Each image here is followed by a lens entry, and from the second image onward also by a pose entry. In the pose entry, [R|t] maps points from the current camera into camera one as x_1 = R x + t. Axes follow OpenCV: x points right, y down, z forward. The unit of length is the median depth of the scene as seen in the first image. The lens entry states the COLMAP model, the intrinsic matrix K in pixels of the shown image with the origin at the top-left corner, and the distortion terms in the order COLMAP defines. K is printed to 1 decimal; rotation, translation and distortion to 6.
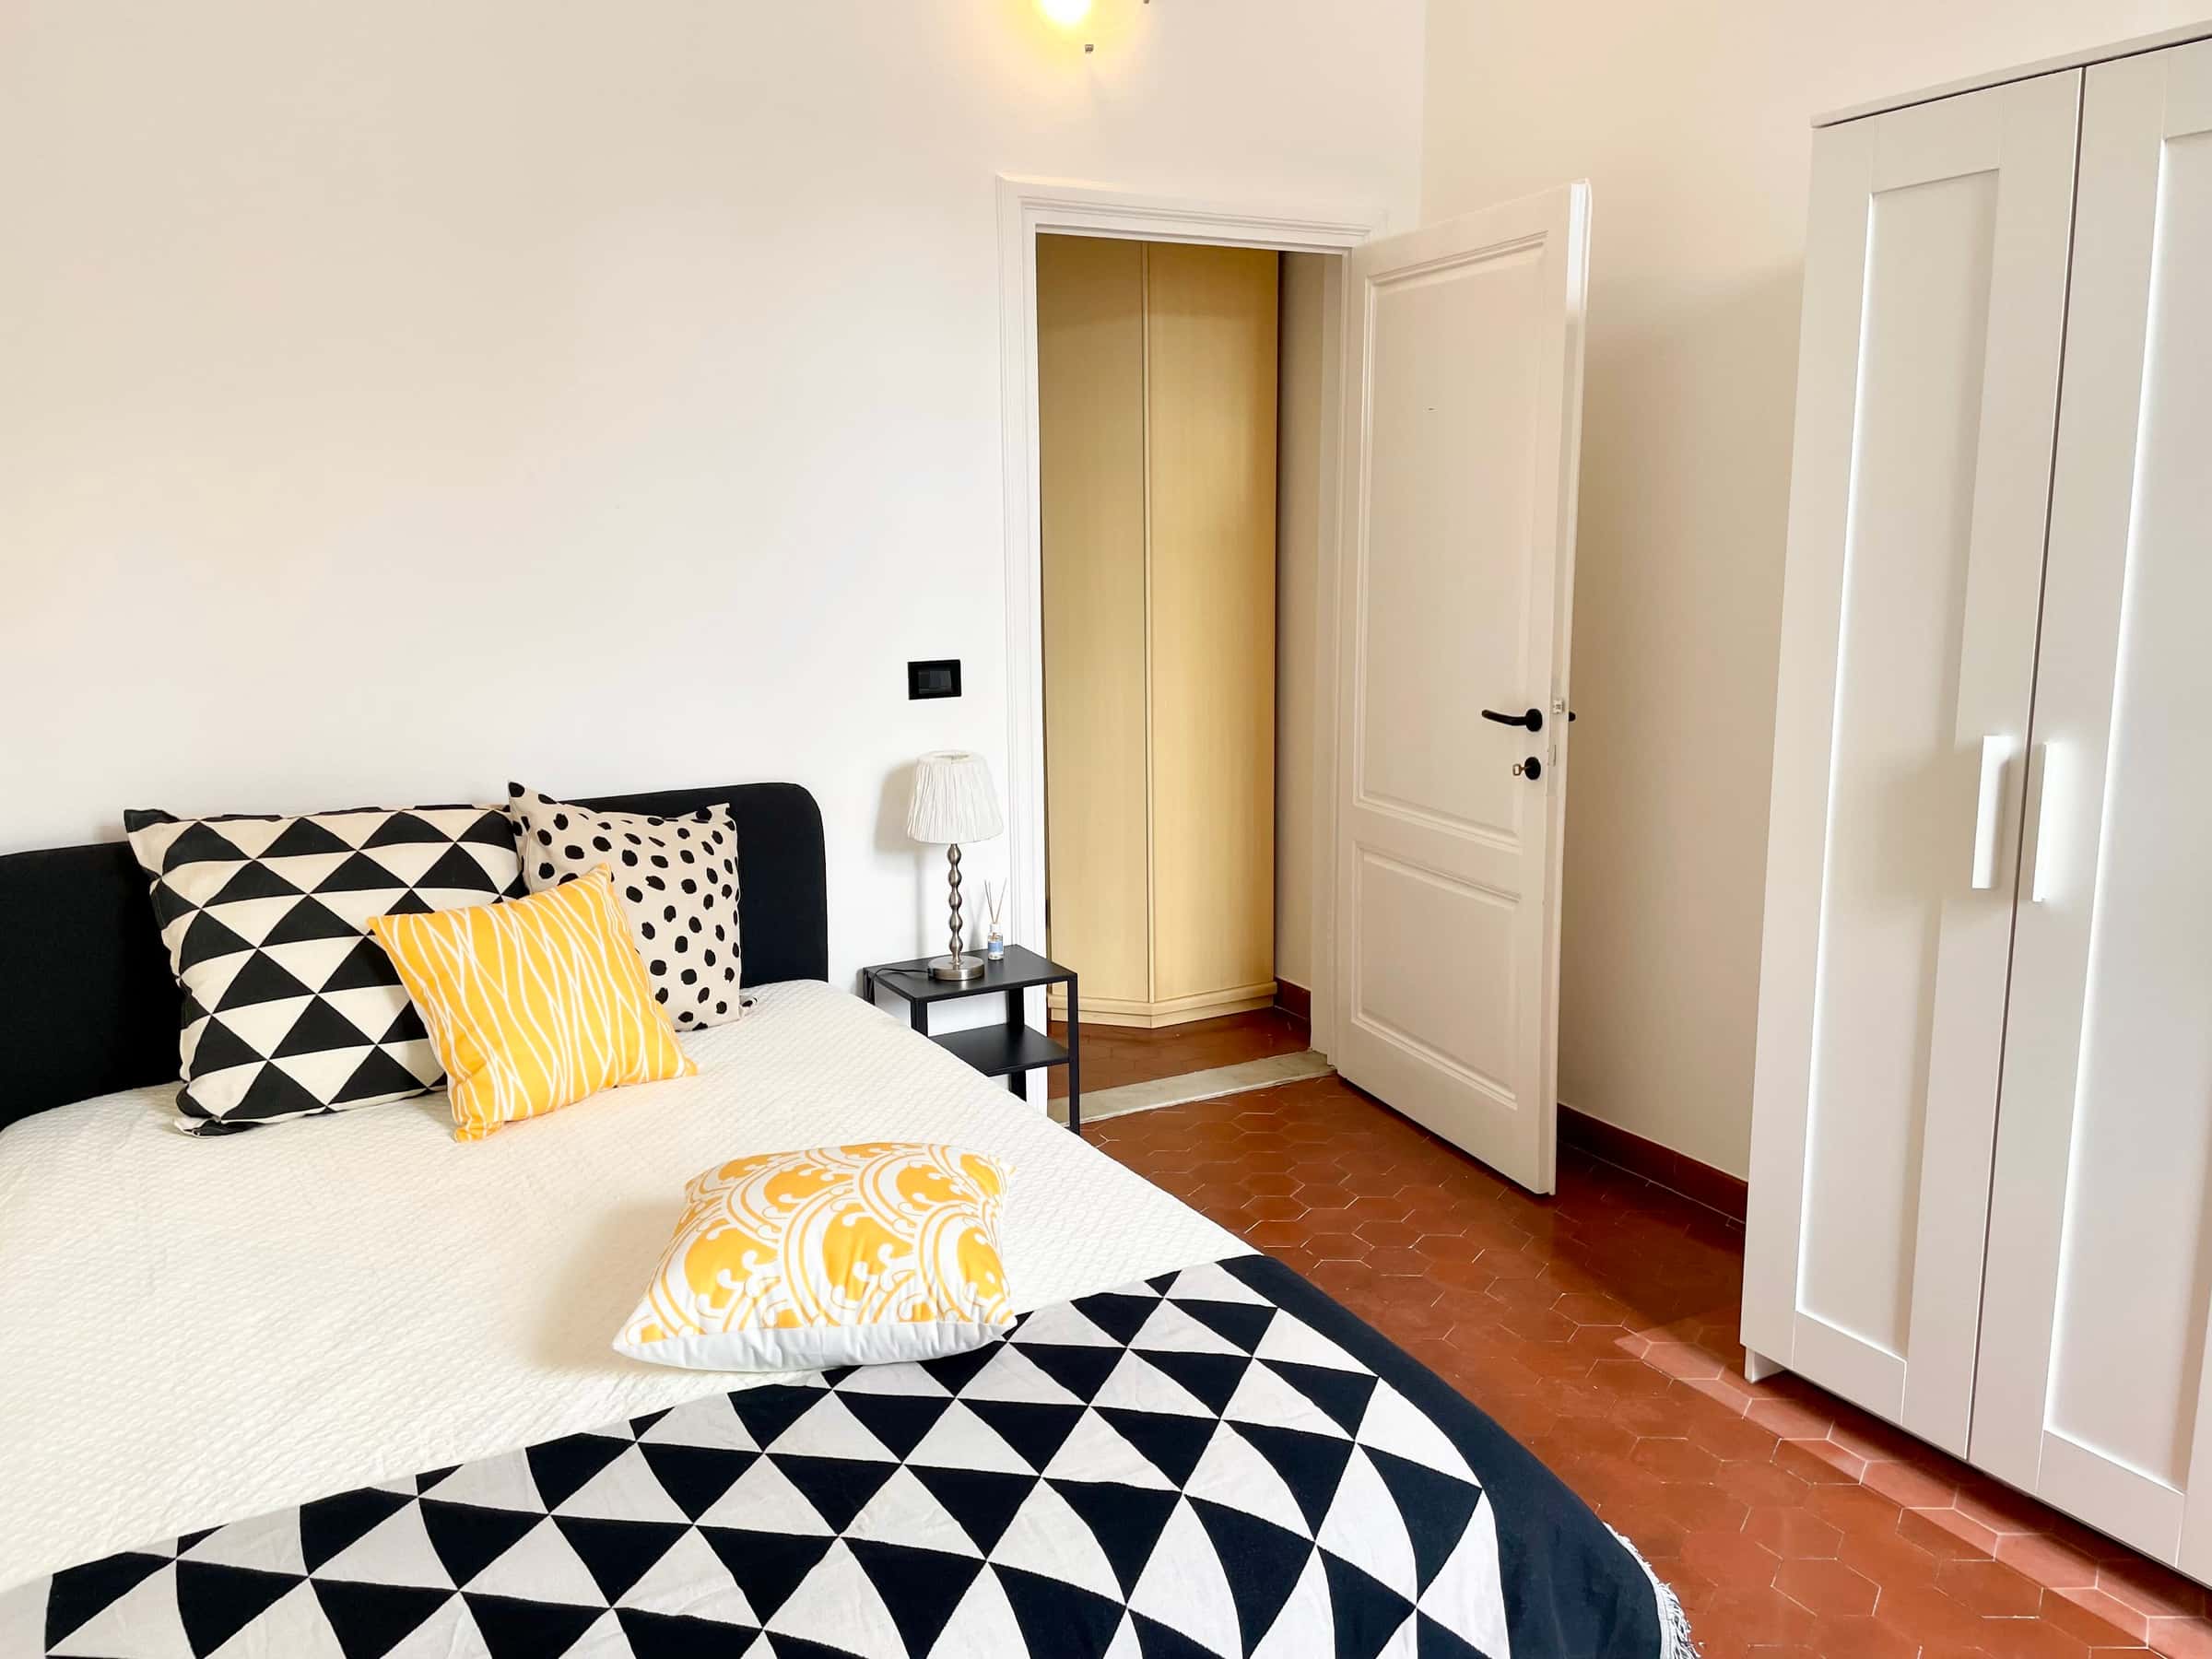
lens RADIAL K [[1685.1, 0, 1106.3], [0, 1685.1, 827.7], [0, 0, 1]] dist [0.069757, -0.093774]
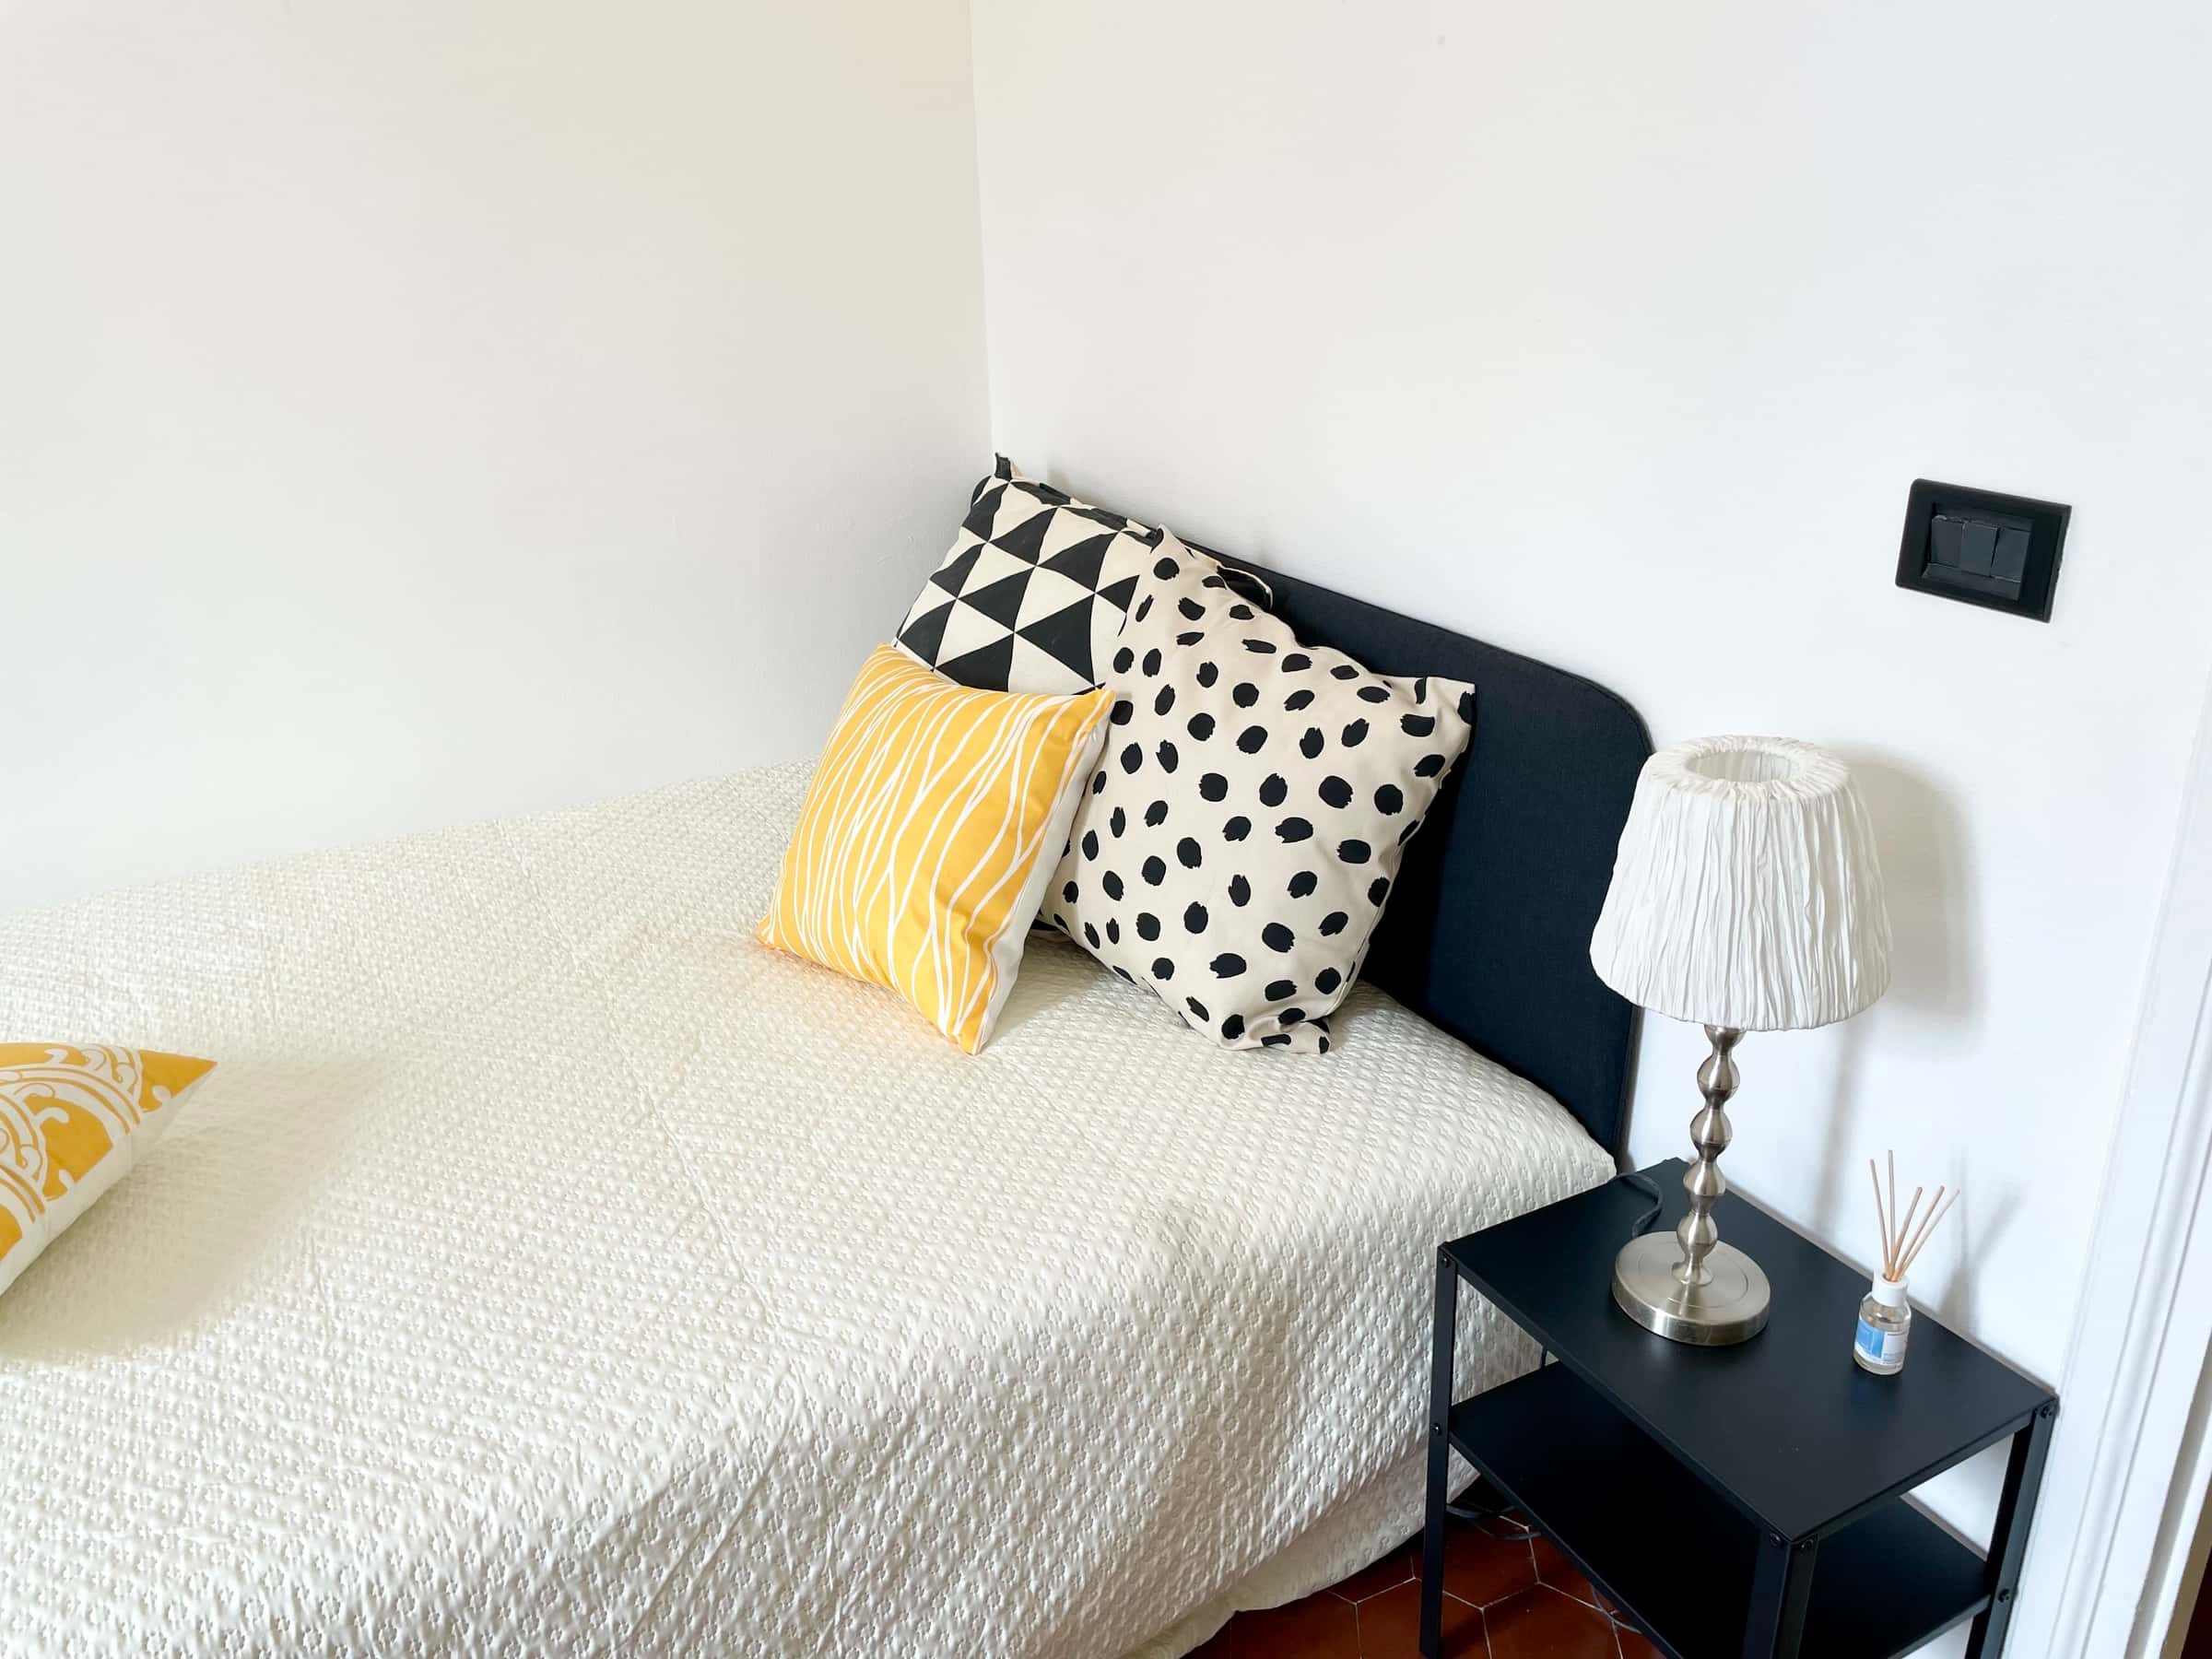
lens RADIAL K [[1685.1, 0, 1103.6], [0, 1685.1, 832.6], [0, 0, 1]] dist [0.069757, -0.093774]
pose [[-0.058112, 0.395404, -0.916667, 0.254153], [-0.142713, 0.905498, 0.399634, -0.158939], [0.988057, 0.154043, 0.003809, 0.915528]]
